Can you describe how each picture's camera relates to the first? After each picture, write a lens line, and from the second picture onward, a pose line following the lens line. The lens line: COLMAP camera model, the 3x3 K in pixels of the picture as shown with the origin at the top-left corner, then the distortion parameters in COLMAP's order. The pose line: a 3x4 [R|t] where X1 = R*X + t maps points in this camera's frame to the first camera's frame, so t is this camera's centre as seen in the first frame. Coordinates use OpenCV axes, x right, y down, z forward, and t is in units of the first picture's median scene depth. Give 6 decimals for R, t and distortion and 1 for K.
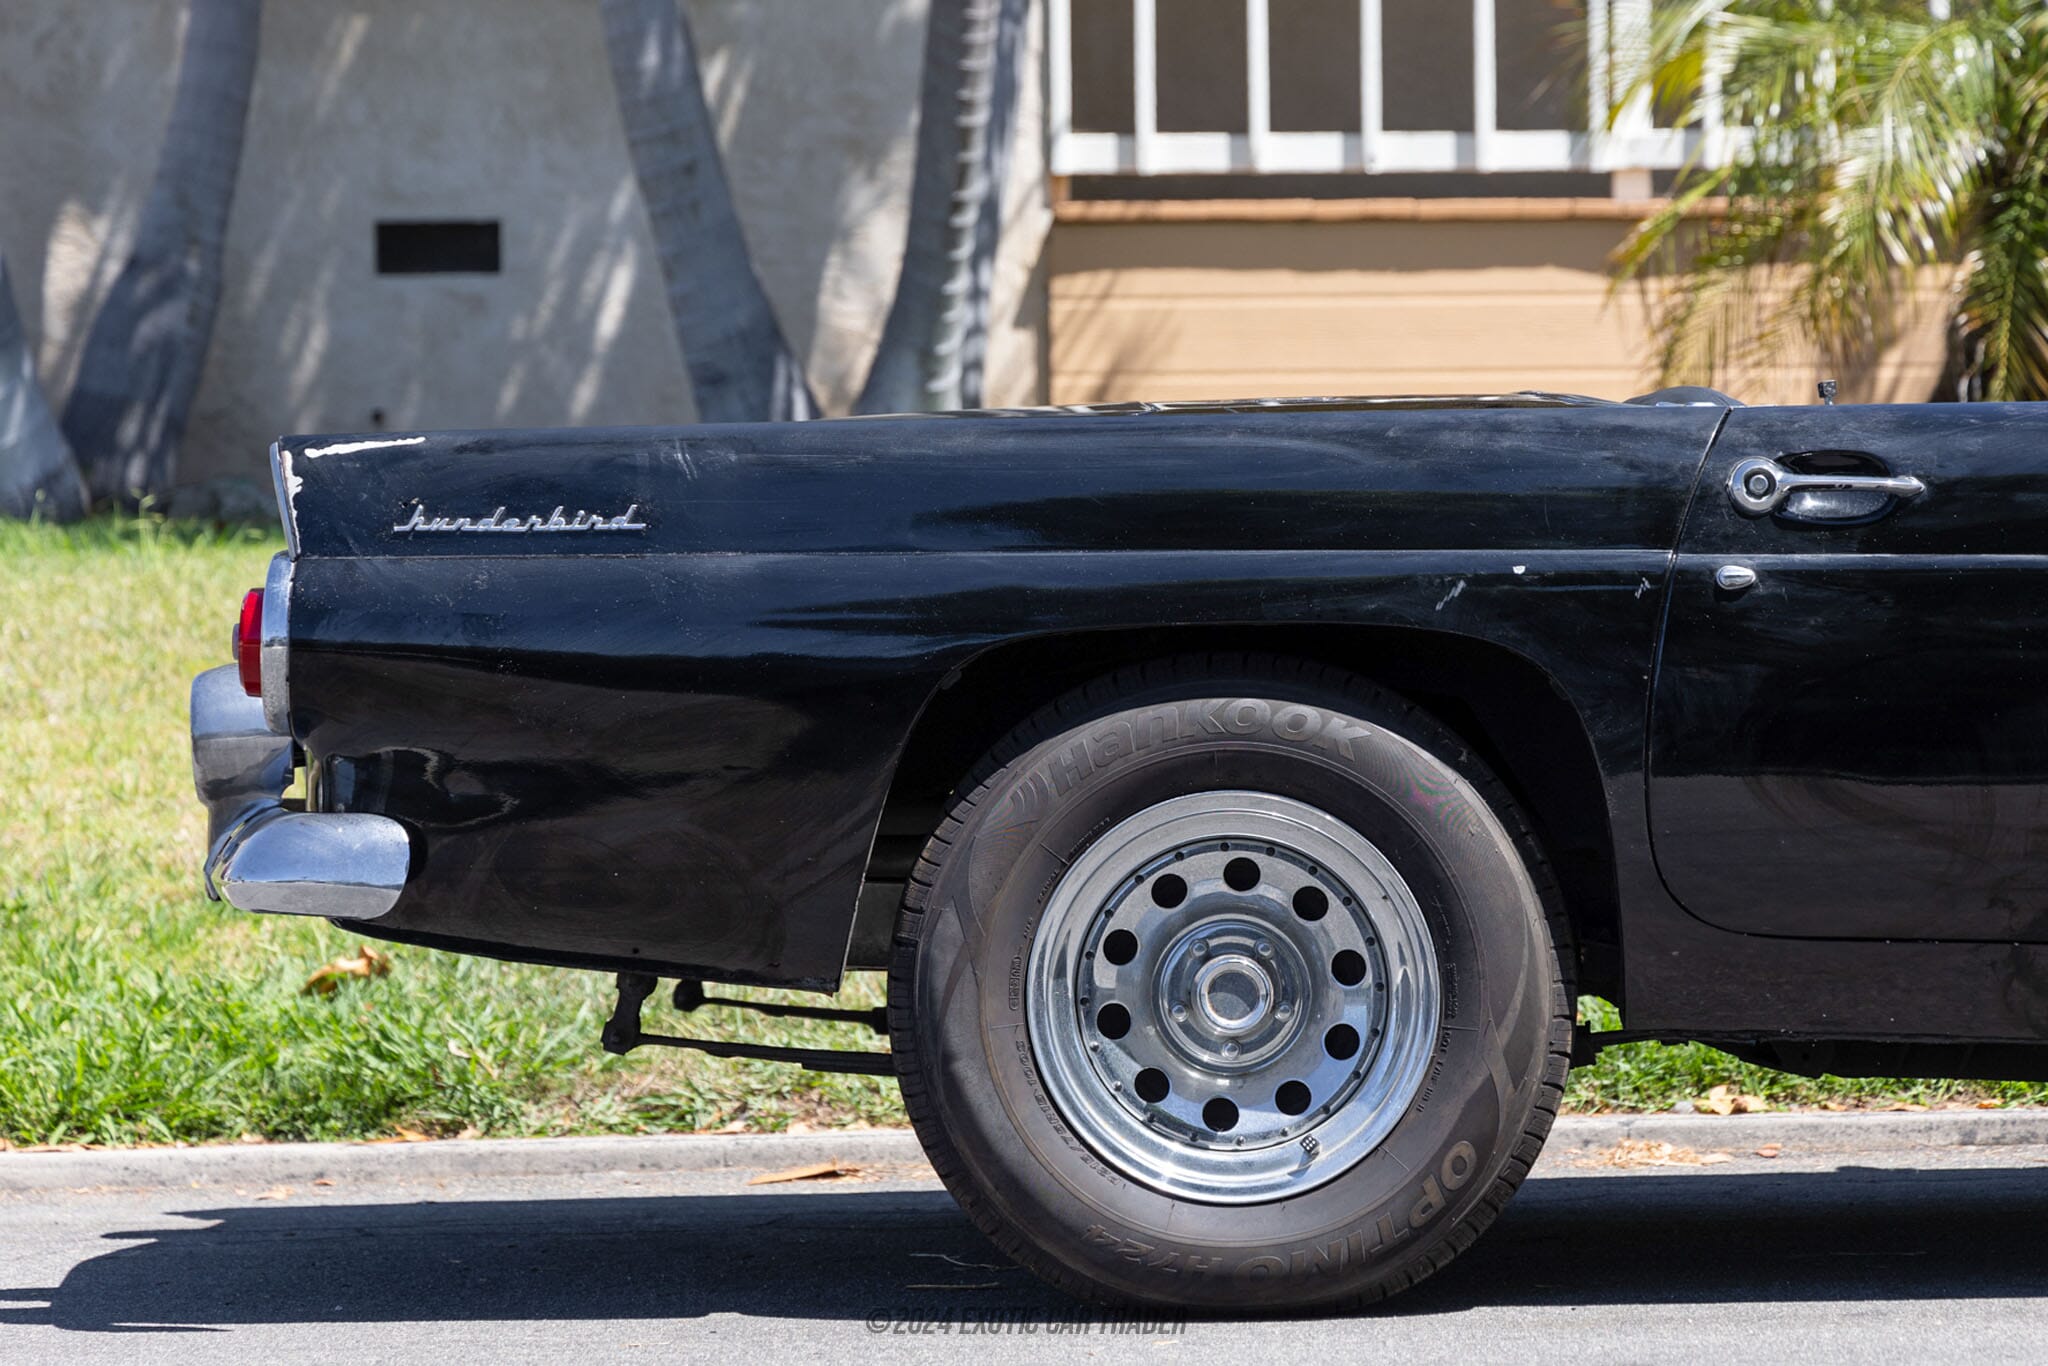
lens RADIAL K [[5651.0, 0, 1024.0], [0, 5651.0, 683.0], [0, 0, 1]] dist [-0.004973, -1.473992]
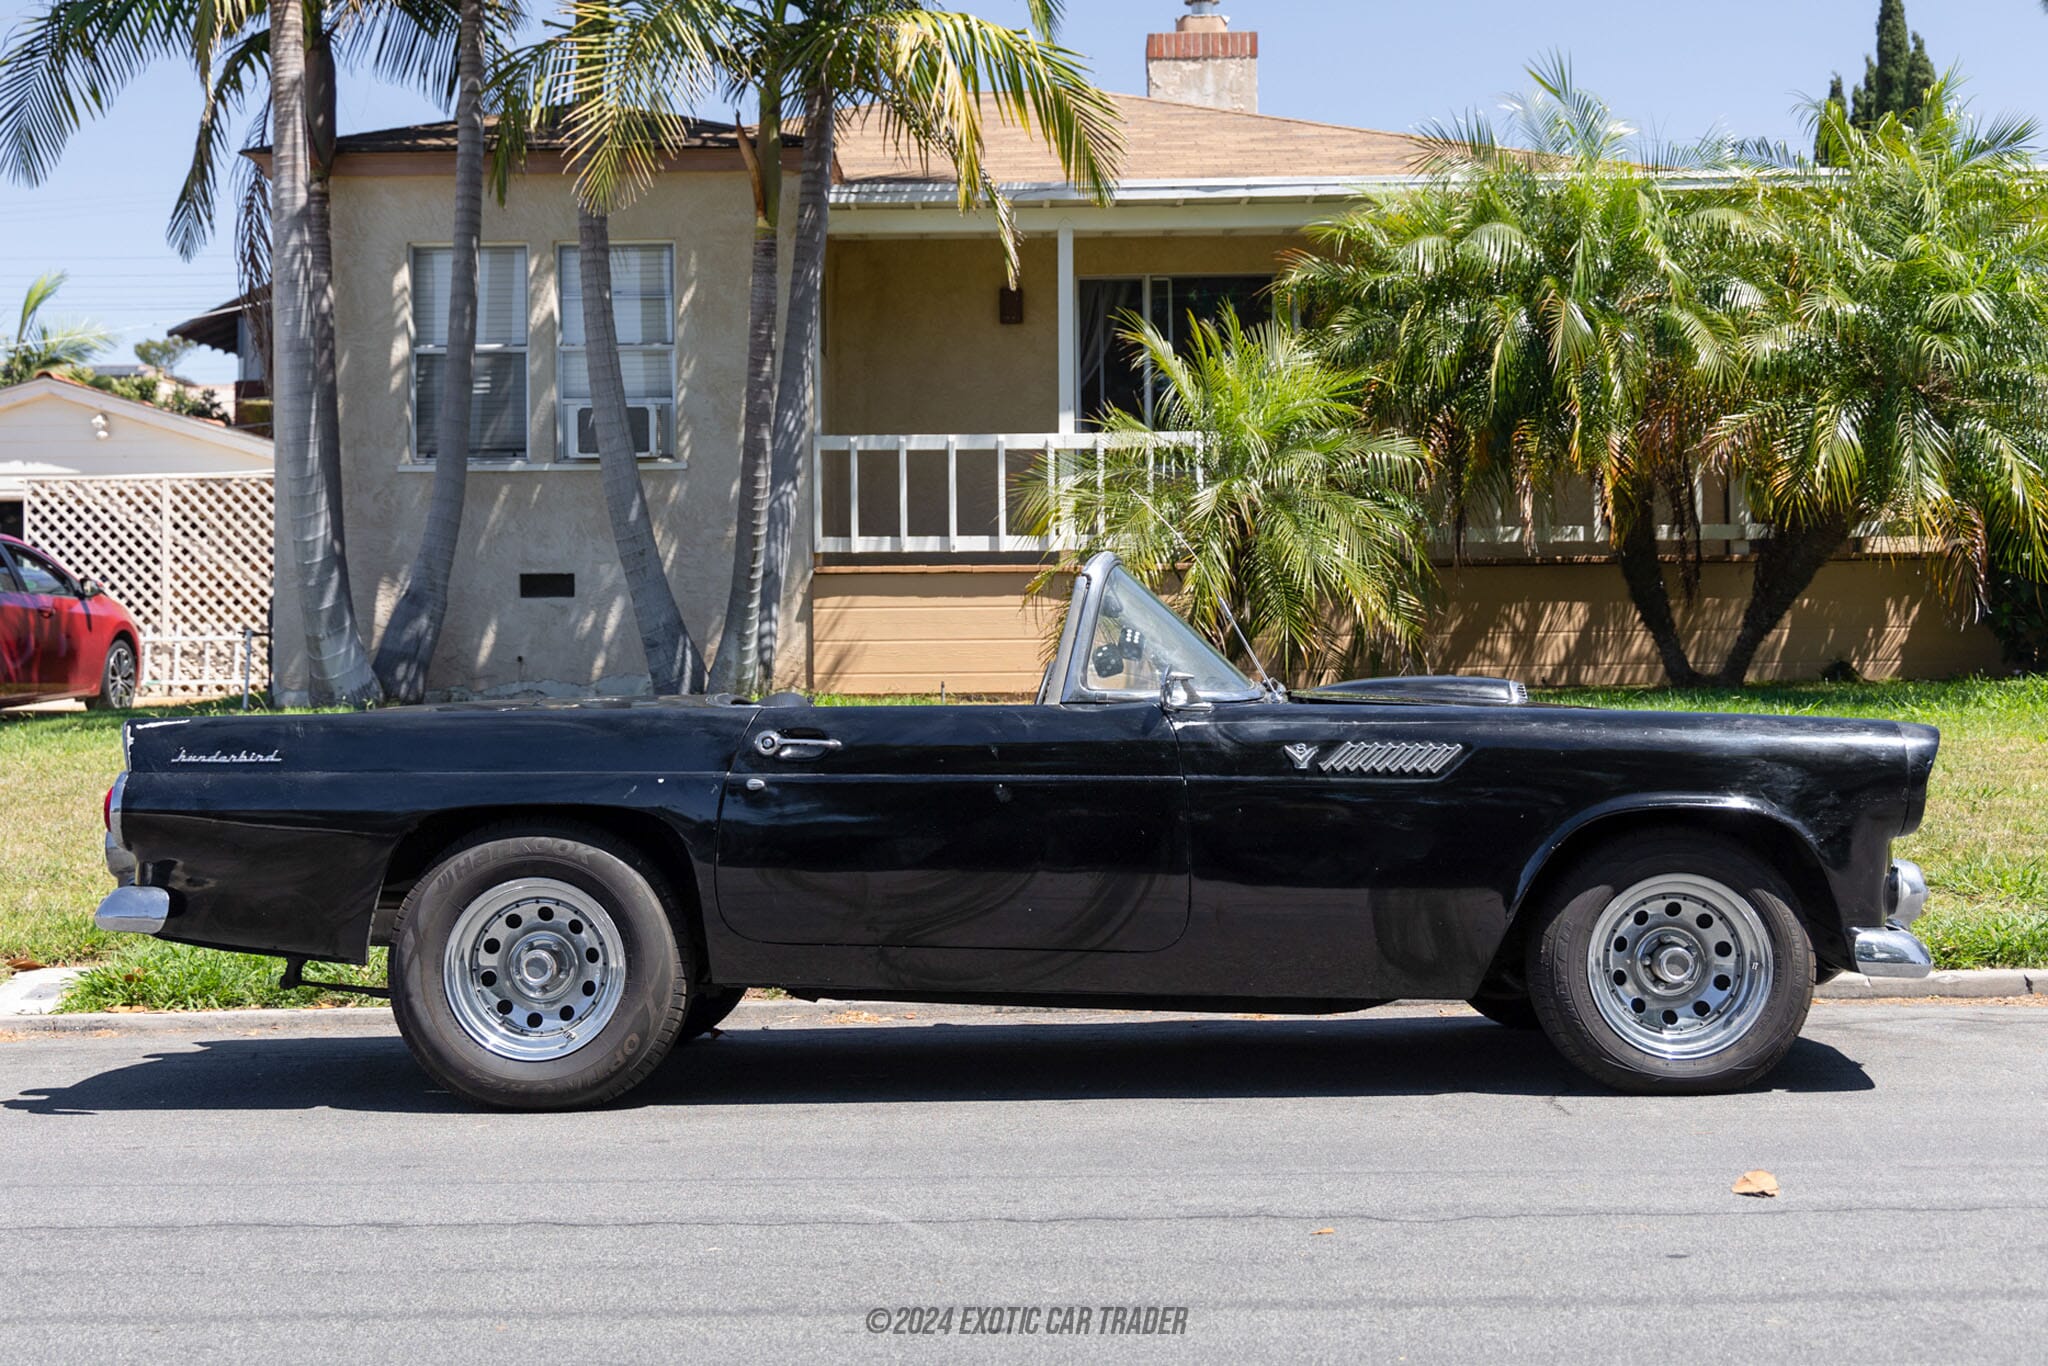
lens RADIAL K [[2461.7, 0, 981.8], [0, 2461.7, 685.9], [0, 0, 1]] dist [0.000528, -0.010644]
pose [[0.999529, 0.001484, -0.030665, 0.243332], [-0.002127, 0.999779, -0.020931, -0.037116], [0.030627, 0.020986, 0.999311, 0.018311]]
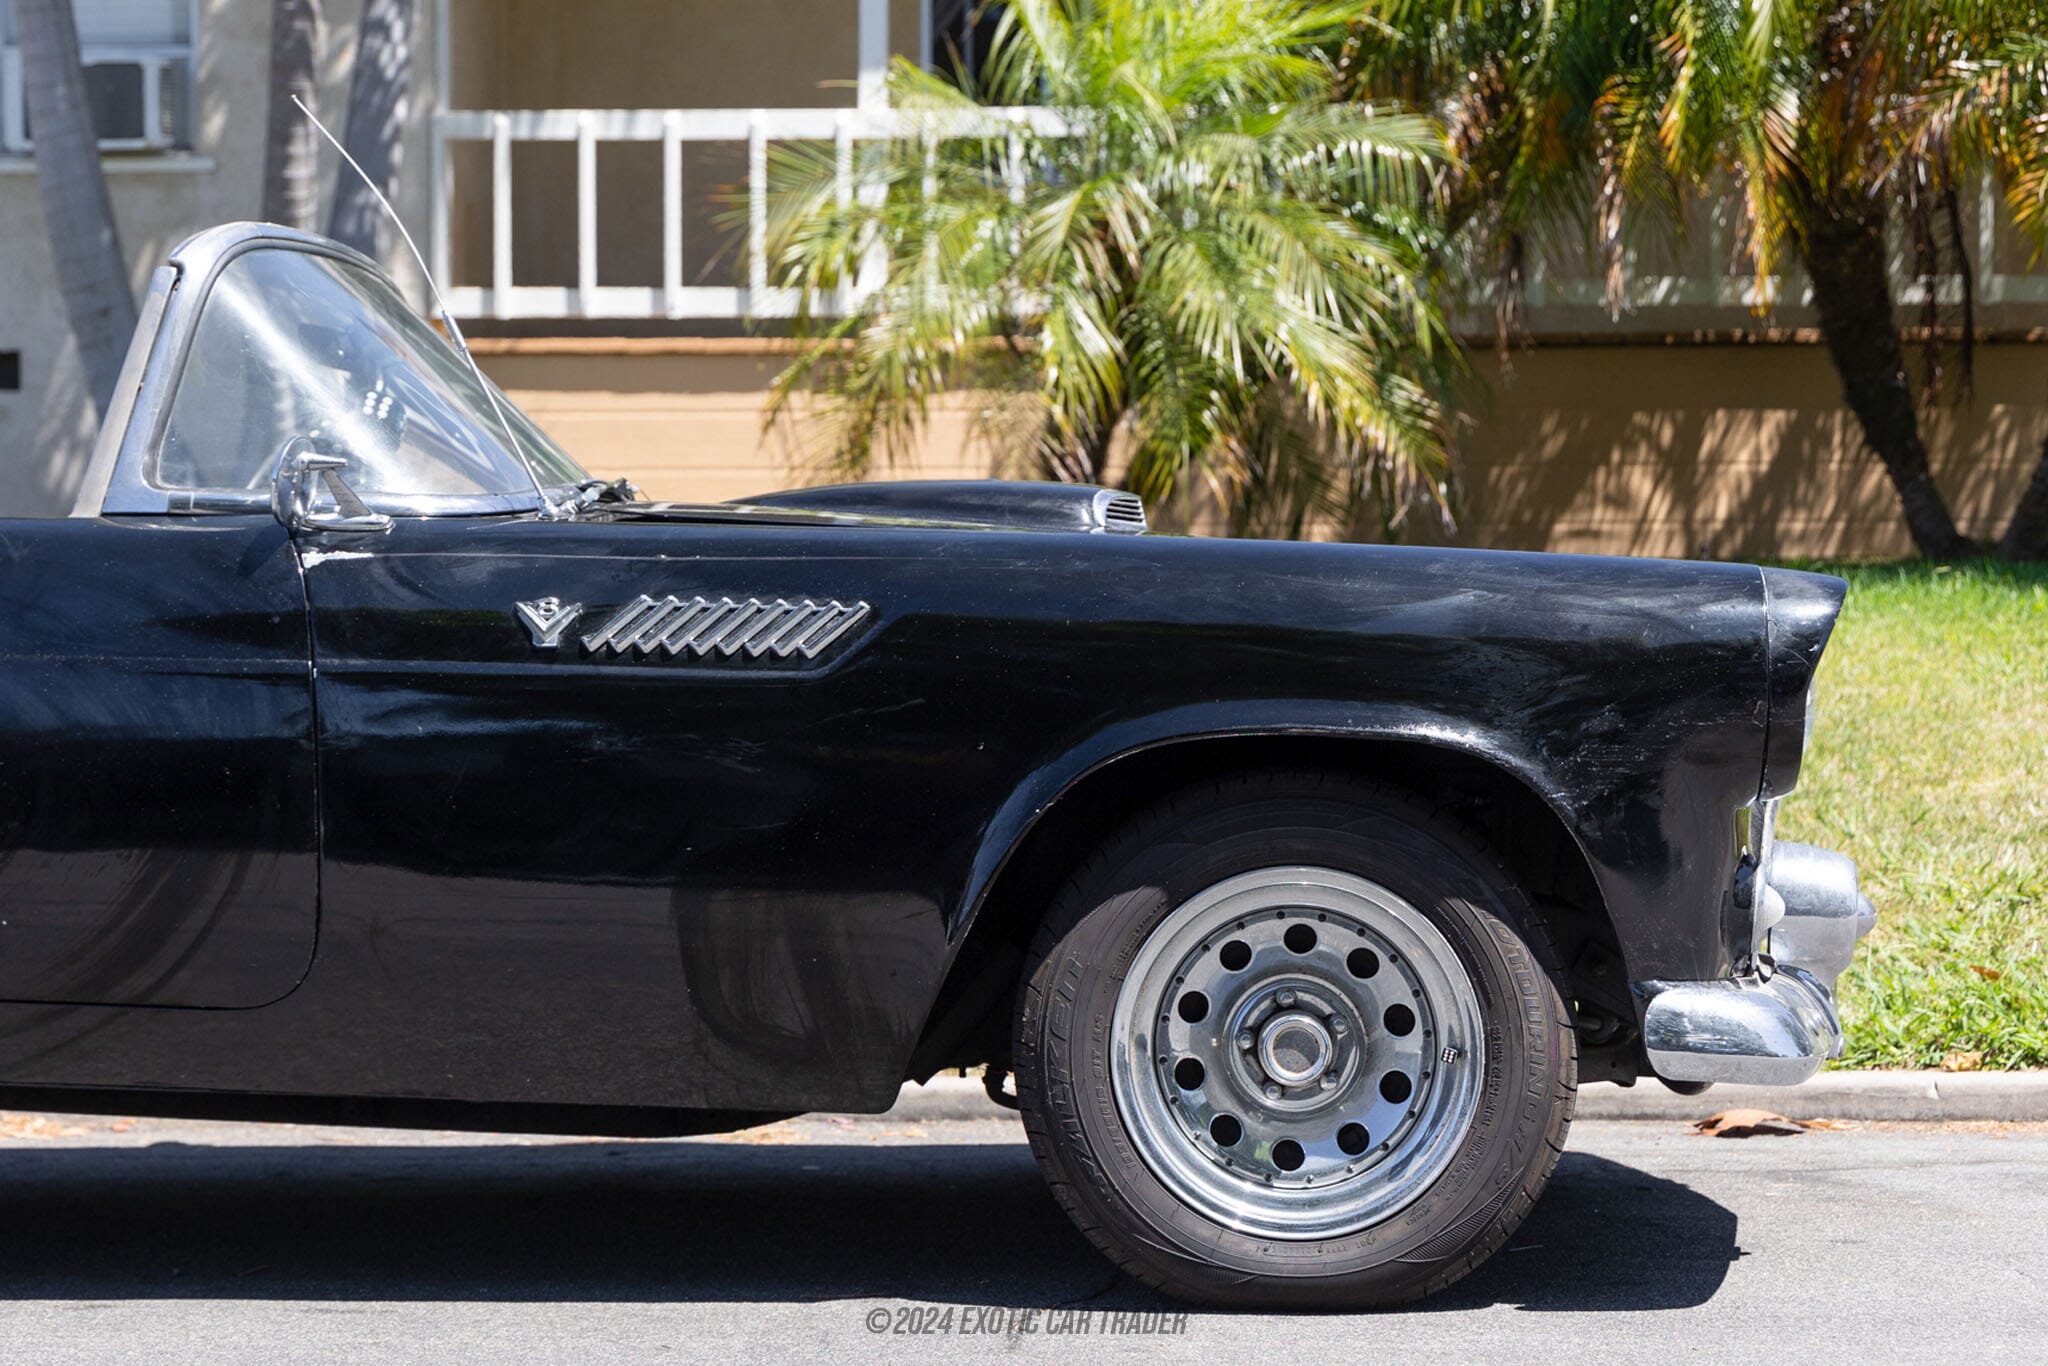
lens RADIAL K [[3879.8, 0, 1024.0], [0, 3879.8, 683.0], [0, 0, 1]] dist [0.004422, 0.005978]
pose [[0.996535, 0.013442, -0.082085, 0.511416], [-0.013302, 0.999909, 0.002256, -0.020085], [0.082108, -0.001156, 0.996623, 0.249868]]
